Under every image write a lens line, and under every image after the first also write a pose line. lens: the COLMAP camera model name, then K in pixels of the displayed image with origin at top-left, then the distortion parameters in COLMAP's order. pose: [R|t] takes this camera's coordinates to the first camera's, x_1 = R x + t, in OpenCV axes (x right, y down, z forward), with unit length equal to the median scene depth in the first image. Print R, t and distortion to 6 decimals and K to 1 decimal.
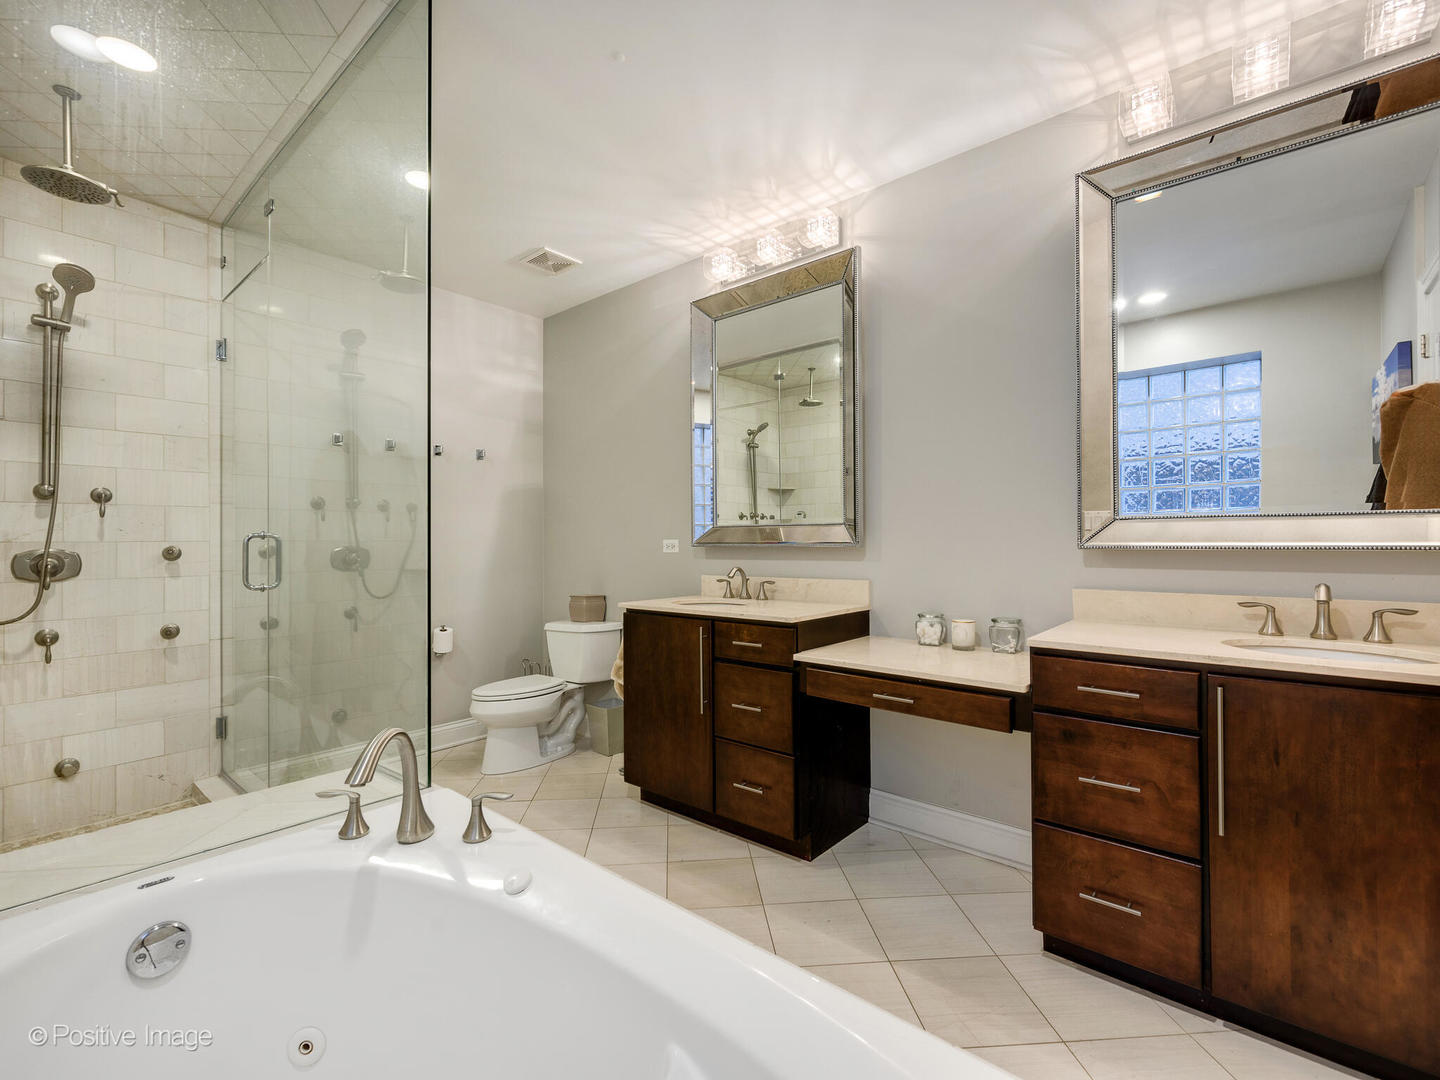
lens RADIAL K [[656.7, 0, 727.9], [0, 656.7, 532.5], [0, 0, 1]] dist [0.007305, -0.001854]
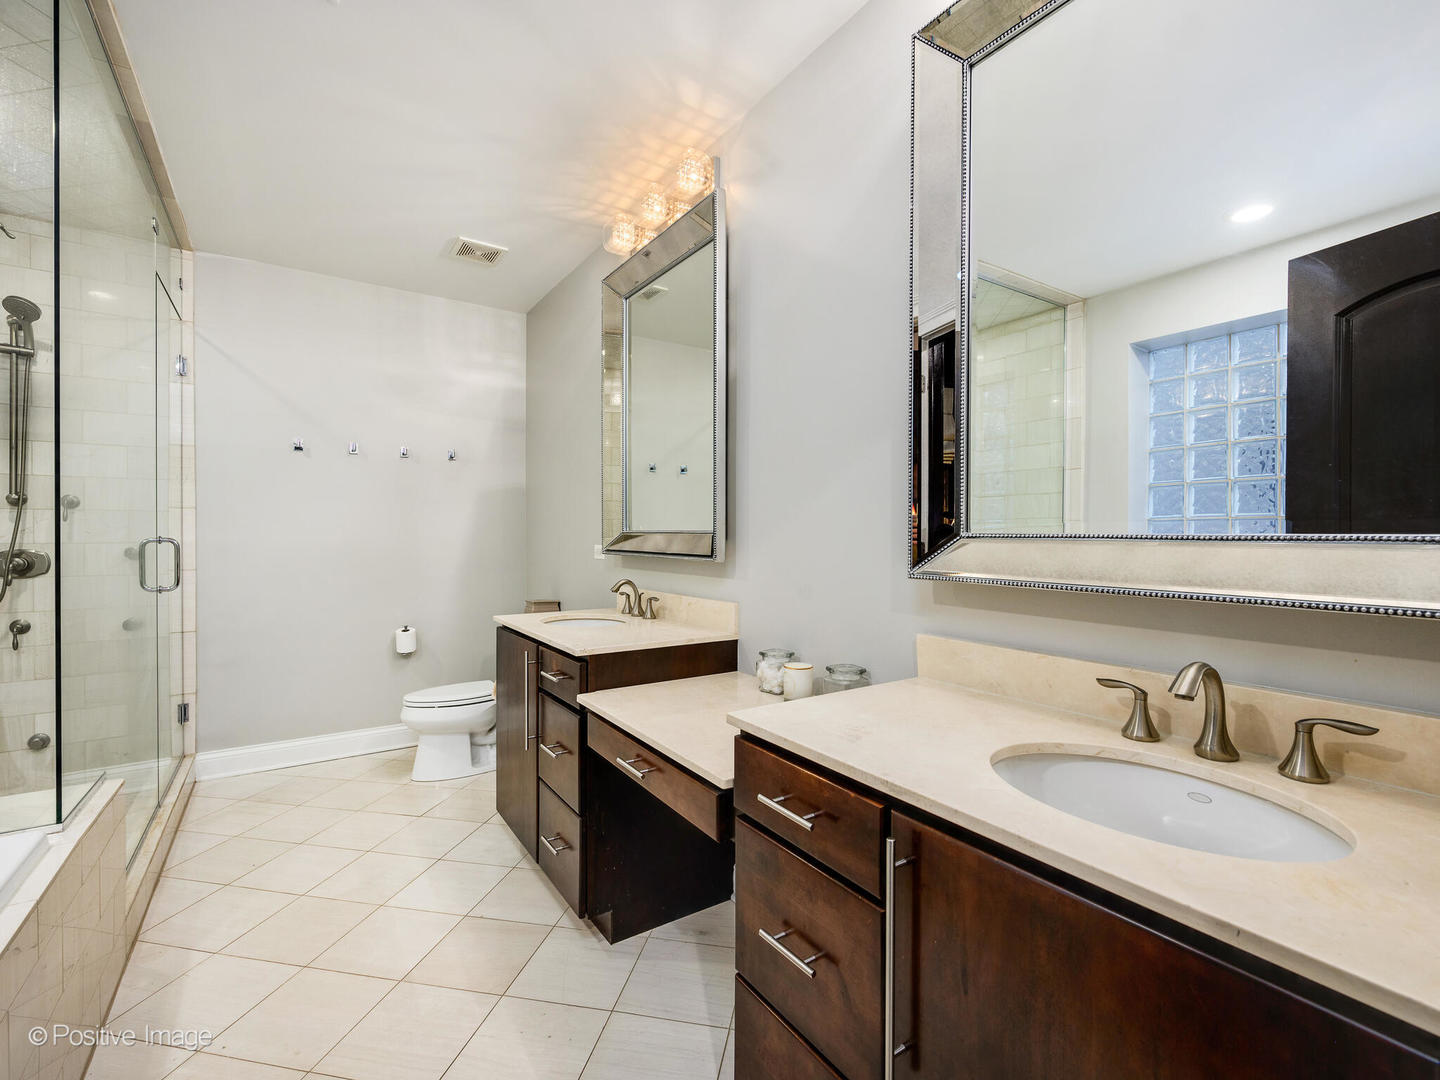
lens RADIAL K [[656.7, 0, 717.4], [0, 656.7, 534.5], [0, 0, 1]] dist [0.007305, -0.001854]
pose [[0.962585, 0.010070, -0.270793, 0.429267], [-0.005935, 0.999853, 0.016084, -0.025969], [0.270916, -0.013875, 0.962503, 0.225008]]
